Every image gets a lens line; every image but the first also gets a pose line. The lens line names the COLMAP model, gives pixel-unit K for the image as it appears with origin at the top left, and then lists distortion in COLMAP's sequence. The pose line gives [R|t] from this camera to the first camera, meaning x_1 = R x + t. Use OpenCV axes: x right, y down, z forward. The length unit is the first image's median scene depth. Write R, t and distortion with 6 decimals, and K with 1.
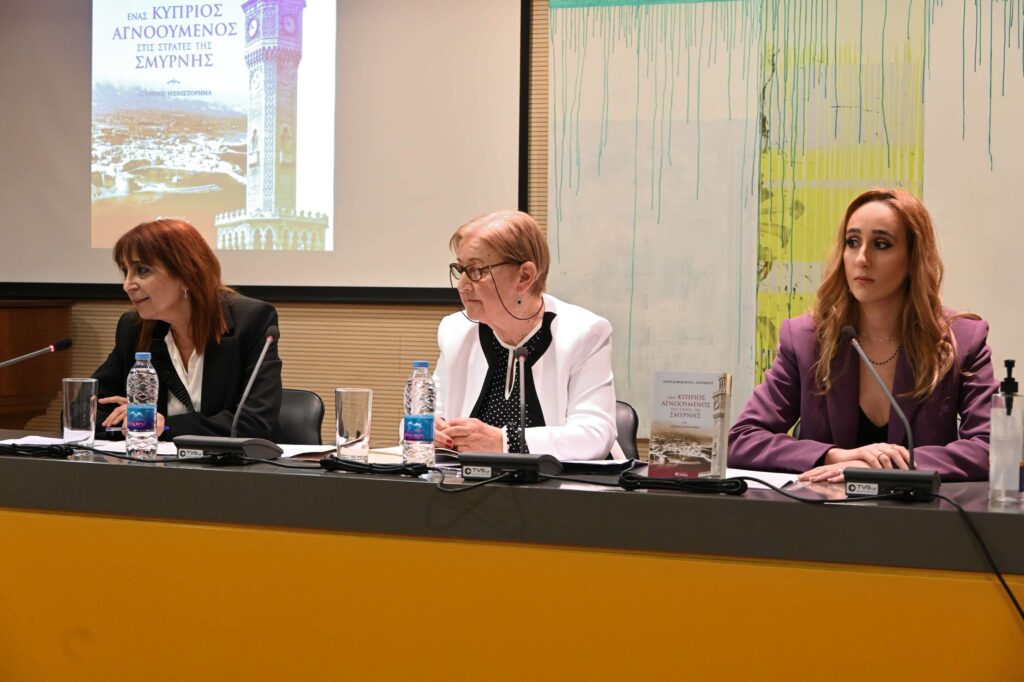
lens RADIAL K [[1900.4, 0, 499.9], [0, 1900.4, 343.3], [0, 0, 1]] dist [-0.004057, 0.000000]
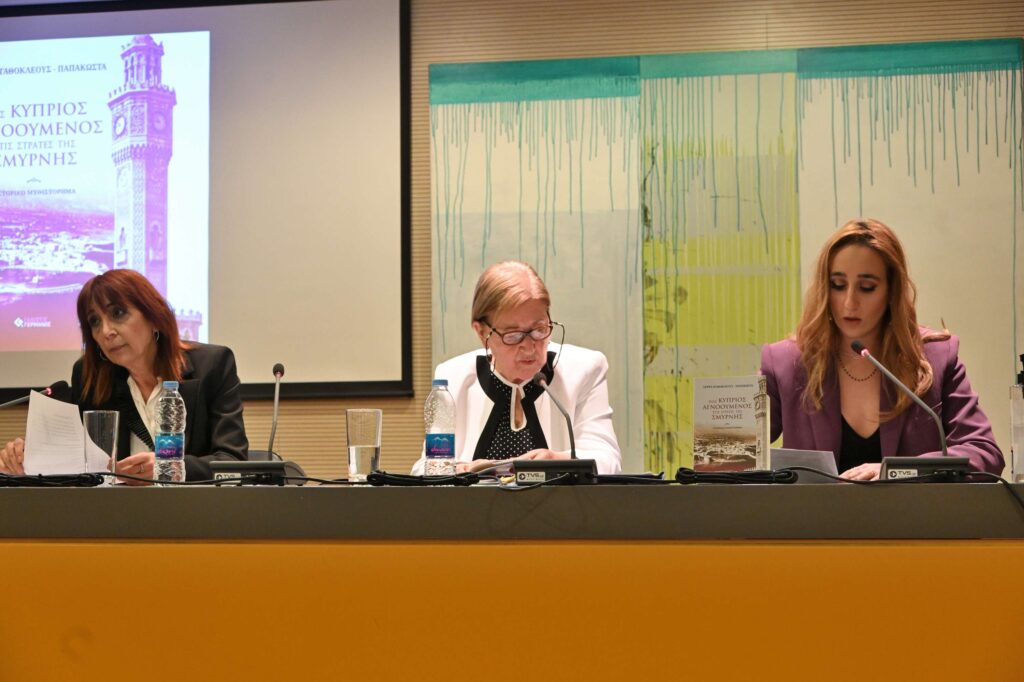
lens RADIAL K [[1963.1, 0, 548.9], [0, 1963.1, 358.9], [0, 0, 1]] dist [-0.017891, 0.000000]
pose [[0.982845, -0.010599, 0.184127, -0.108457], [0.026580, 0.996065, -0.084542, 0.051276], [-0.182507, 0.087985, 0.979260, -0.032191]]
